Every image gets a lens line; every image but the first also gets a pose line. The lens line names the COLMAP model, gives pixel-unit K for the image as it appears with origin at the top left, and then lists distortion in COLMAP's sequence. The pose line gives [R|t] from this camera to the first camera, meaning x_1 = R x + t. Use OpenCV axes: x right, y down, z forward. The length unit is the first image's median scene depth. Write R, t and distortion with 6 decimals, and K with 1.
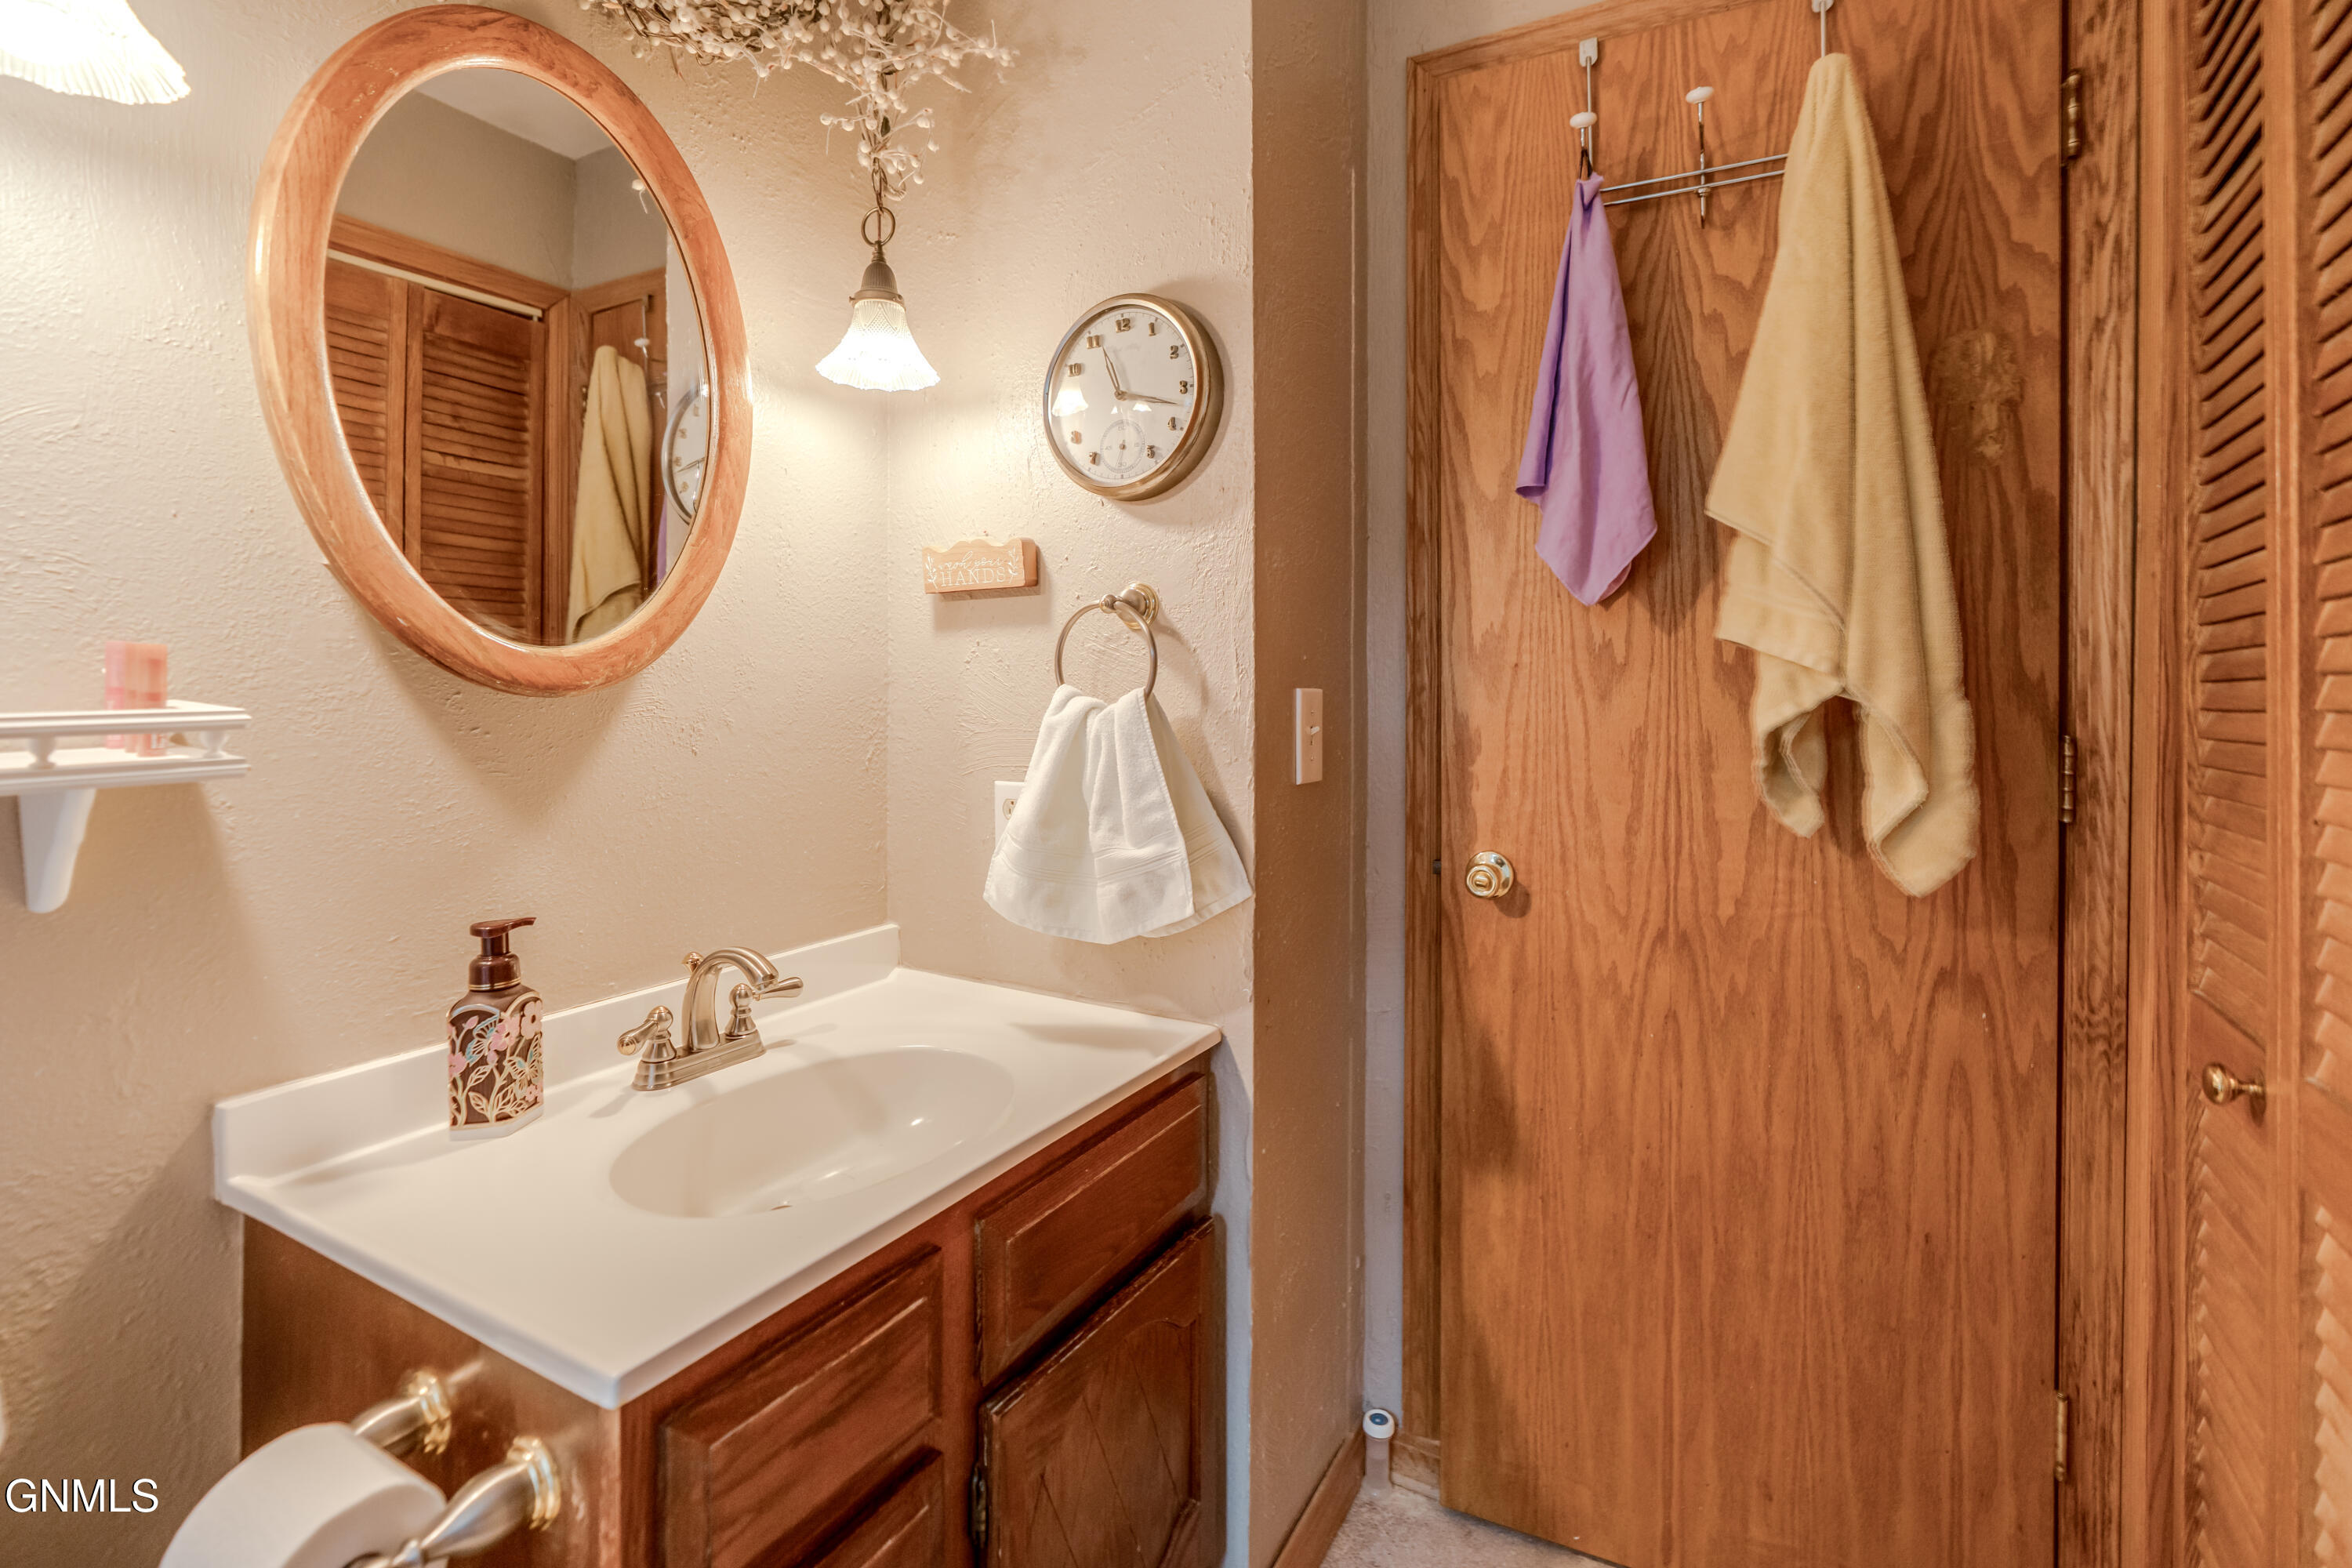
lens RADIAL K [[1074.8, 0, 1181.5], [0, 1074.8, 736.7], [0, 0, 1]] dist [-0.004553, 0.003906]
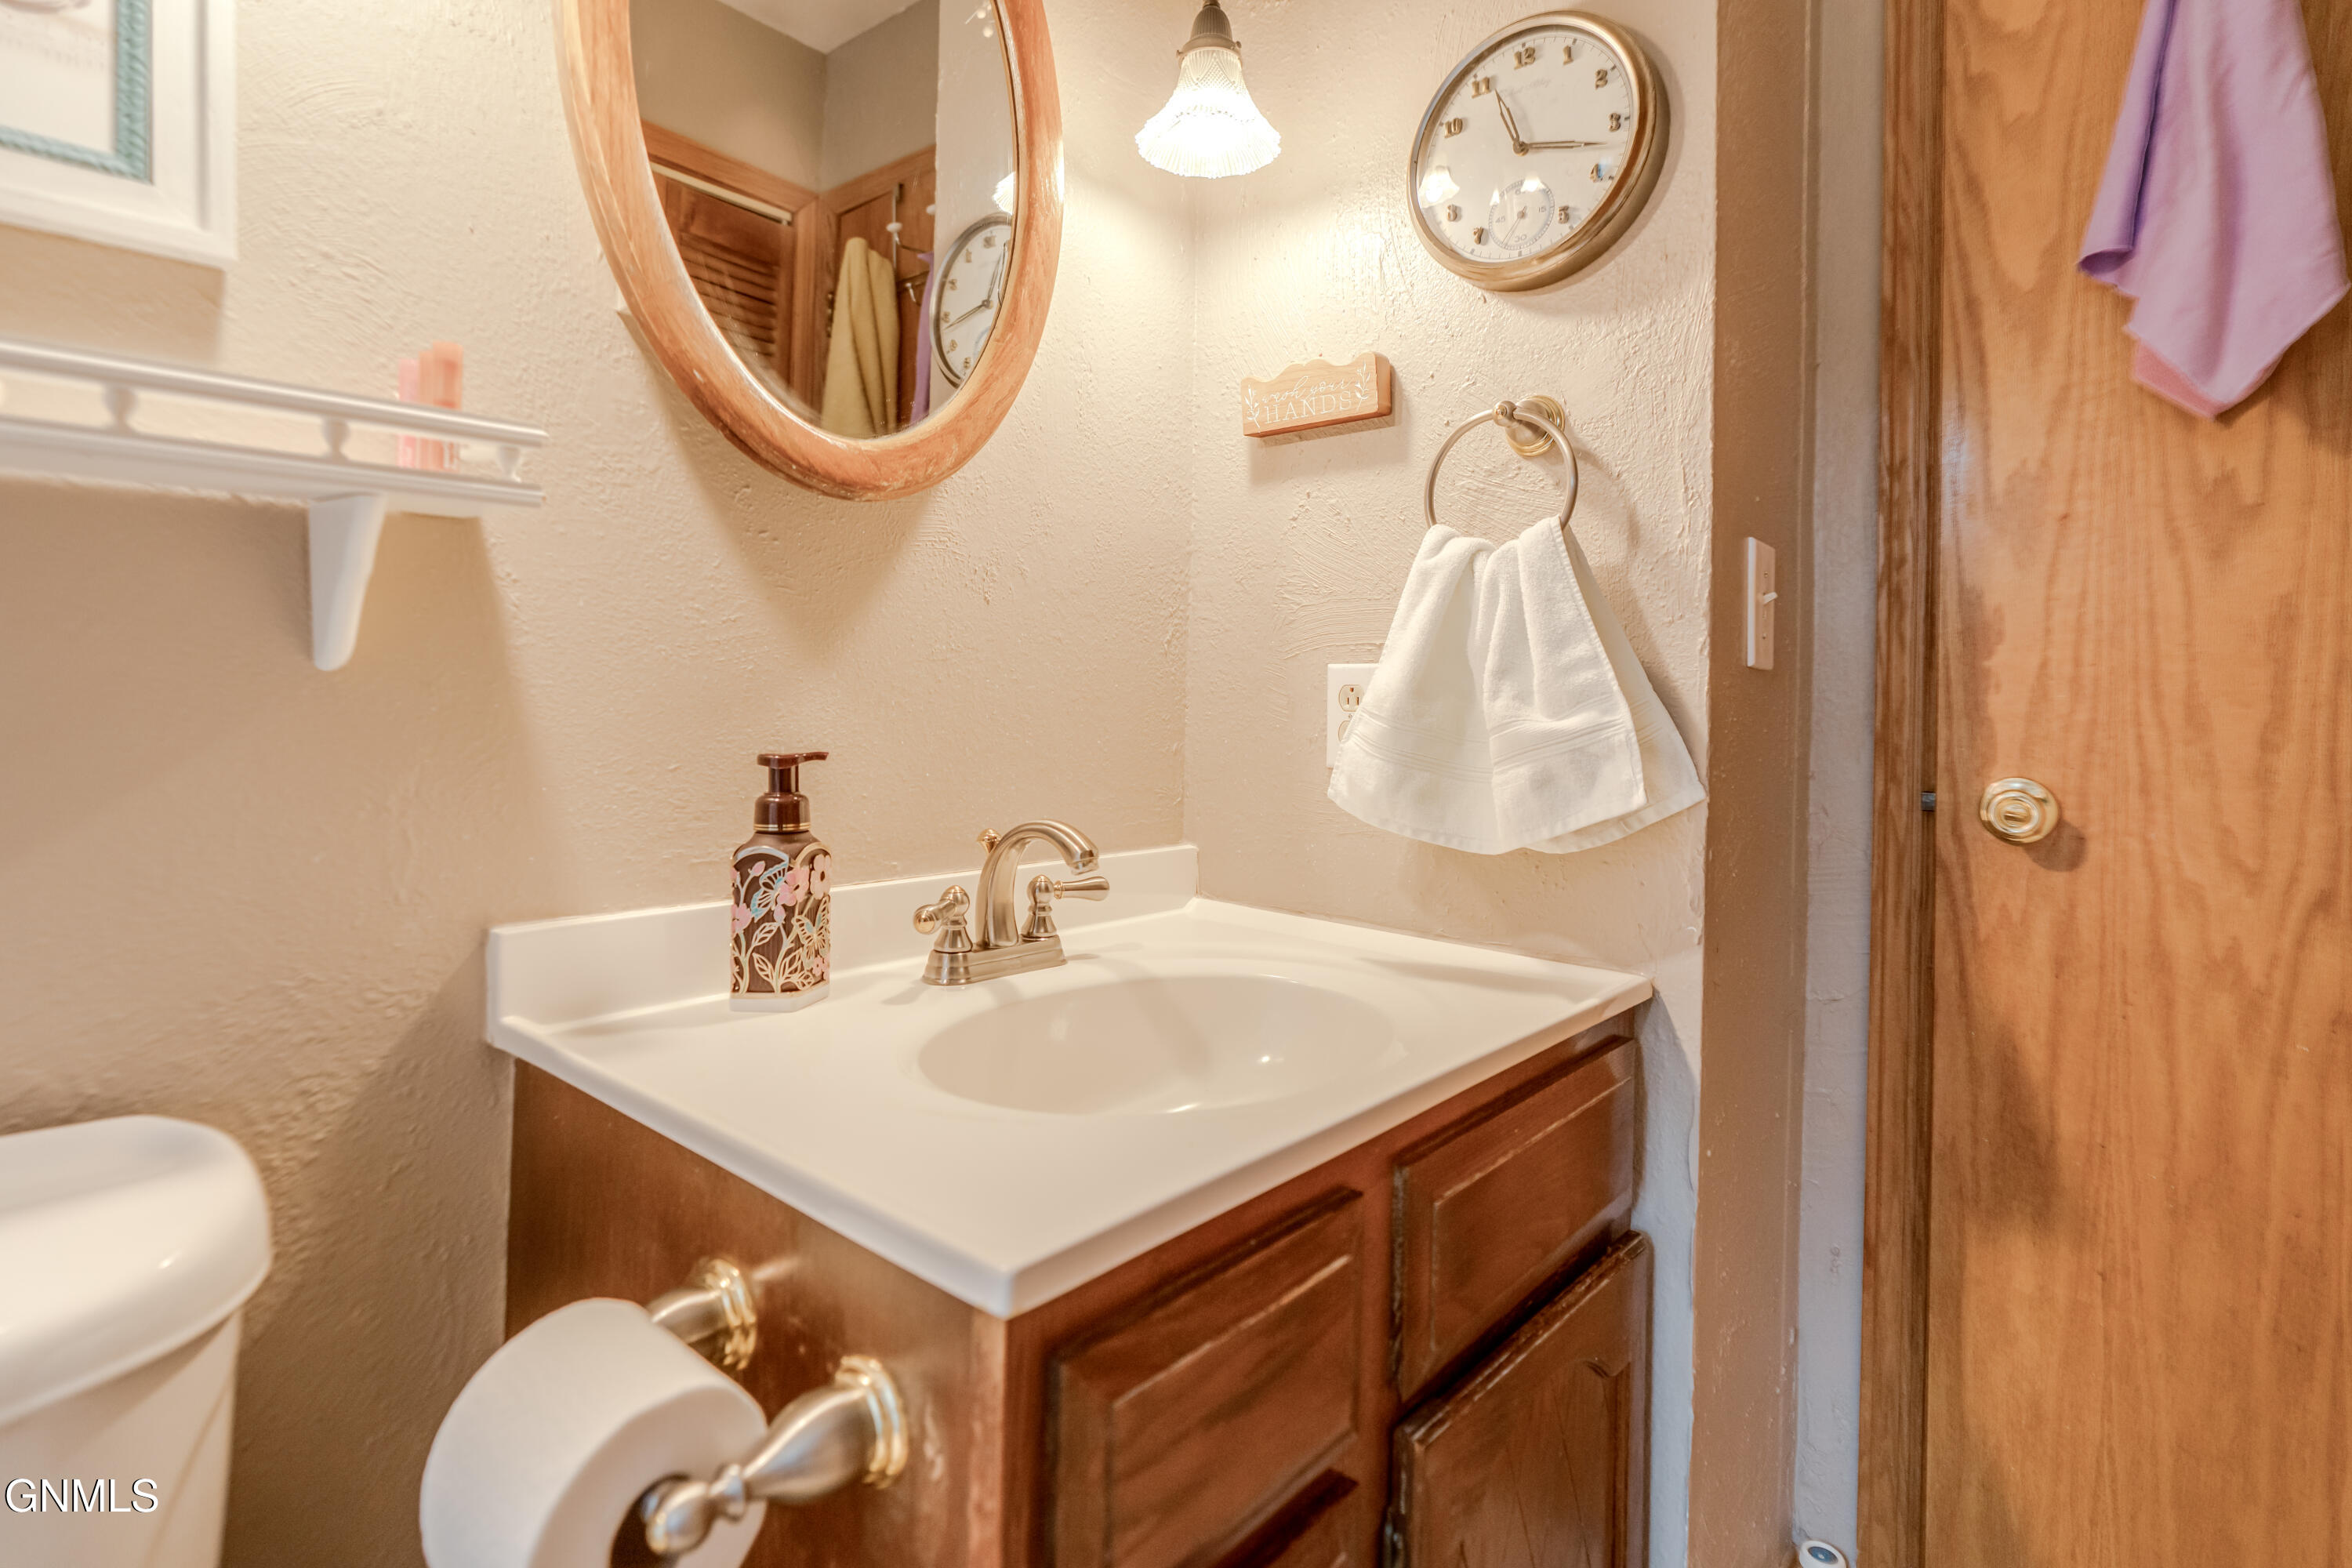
lens RADIAL K [[1235.6, 0, 1180.8], [0, 1235.6, 699.6], [0, 0, 1]] dist [-0.006531, 0.007217]
pose [[0.977595, 0.023424, -0.209188, -0.103822], [-0.026127, 0.999607, -0.010167, 0.093838], [0.208867, 0.015404, 0.977823, 0.099534]]
